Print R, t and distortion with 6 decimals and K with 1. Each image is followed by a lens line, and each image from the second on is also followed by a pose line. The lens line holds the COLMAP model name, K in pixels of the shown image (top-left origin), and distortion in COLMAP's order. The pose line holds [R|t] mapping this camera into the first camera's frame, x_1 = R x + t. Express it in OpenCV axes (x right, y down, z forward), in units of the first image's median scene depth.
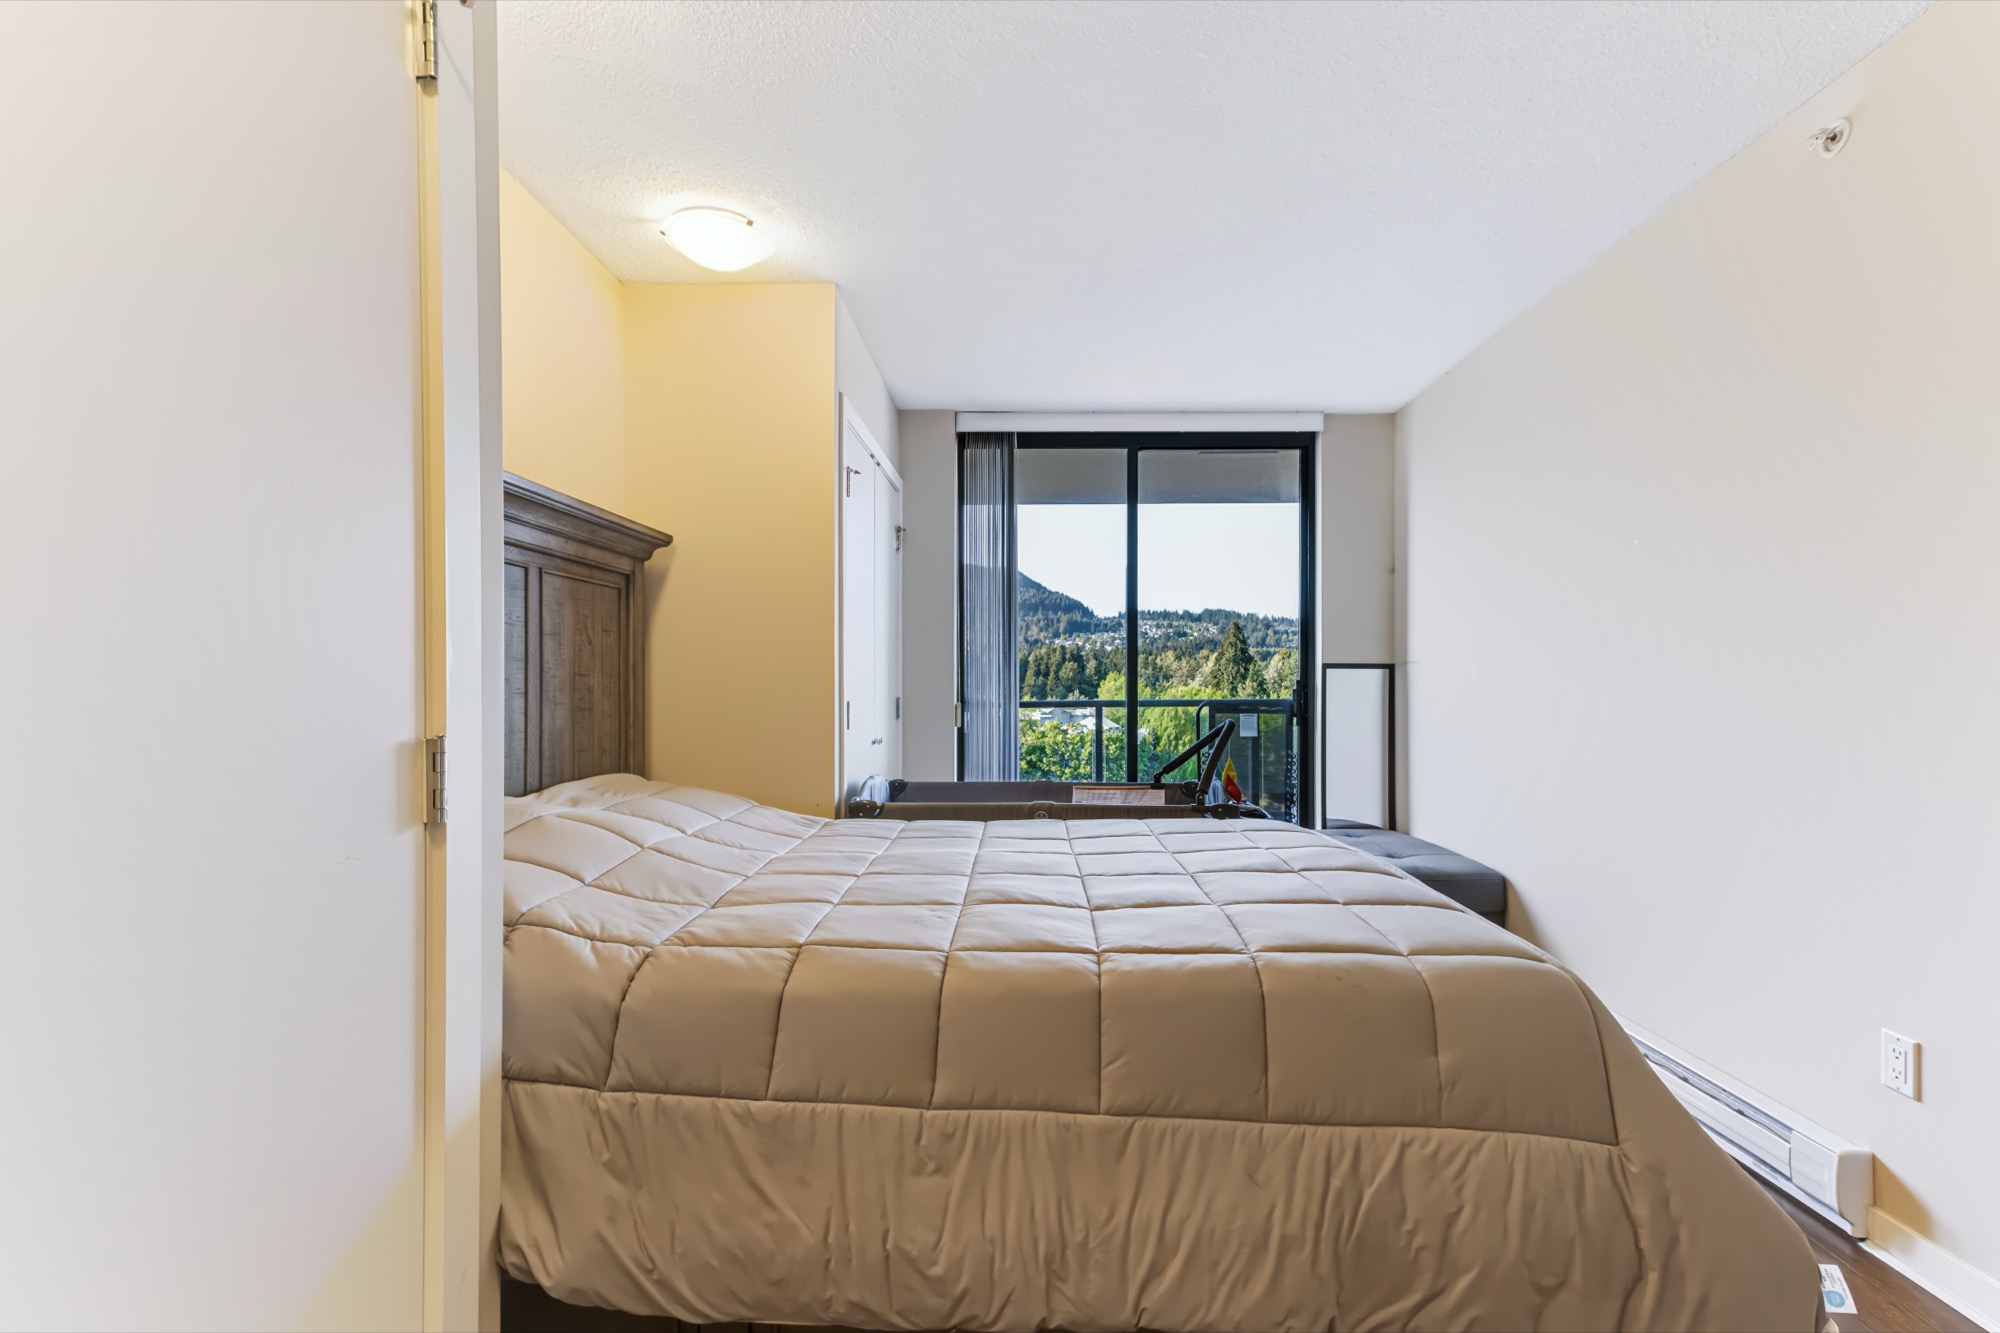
lens RADIAL K [[894.1, 0, 1030.4], [0, 894.1, 663.1], [0, 0, 1]] dist [0.021222, 0.000000]
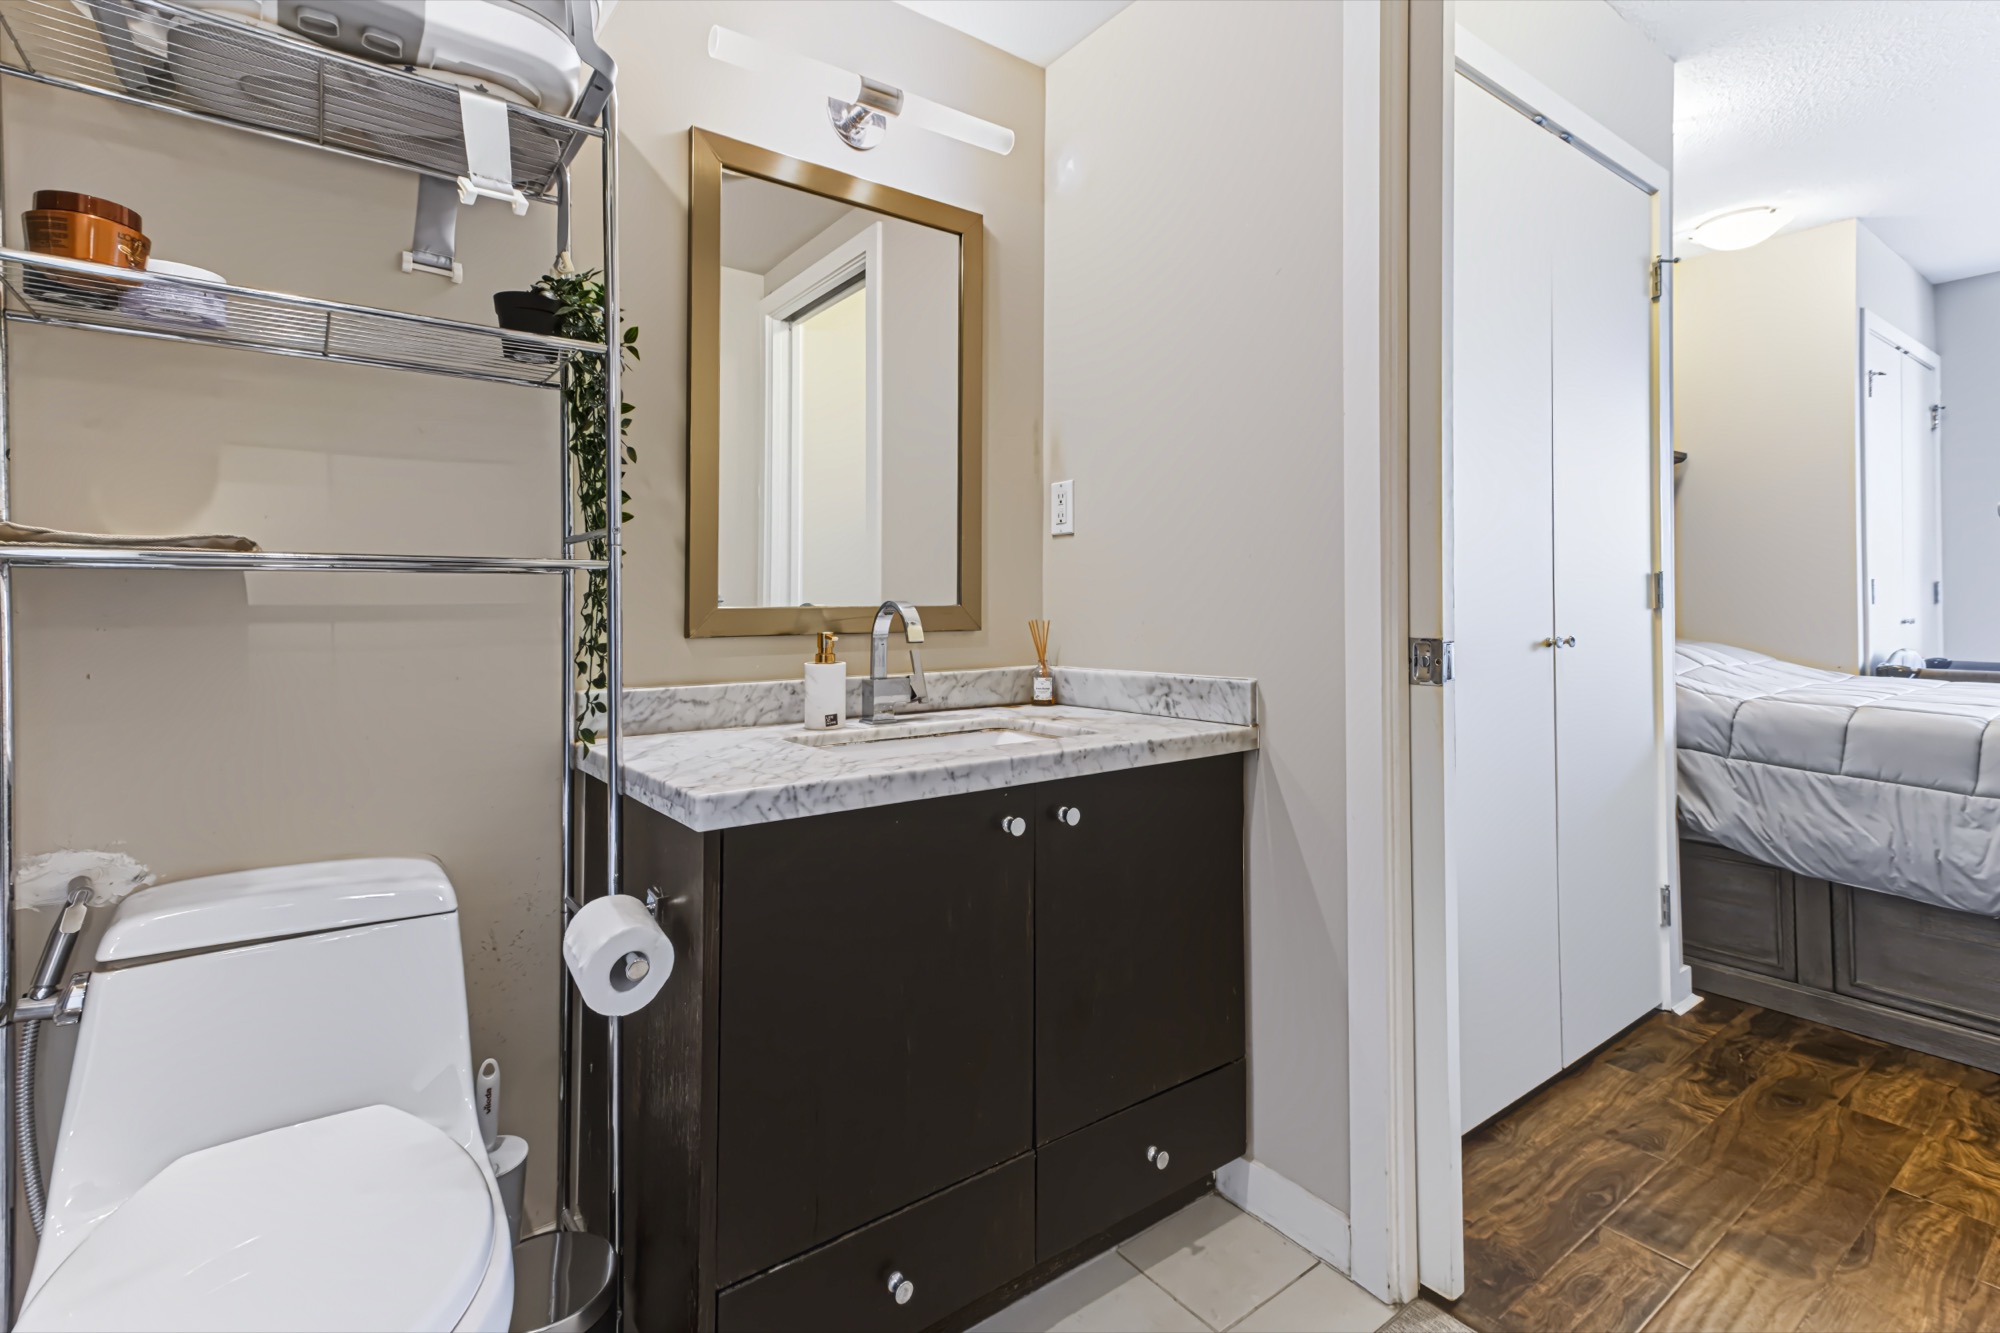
lens RADIAL K [[928.3, 0, 997.8], [0, 928.3, 600.7], [0, 0, 1]] dist [0.021919, 0.000165]
pose [[0.602294, -0.006431, -0.798248, 0.206108], [0.026358, 0.999583, 0.011835, 0.063434], [0.797839, -0.028168, 0.602212, -1.478341]]
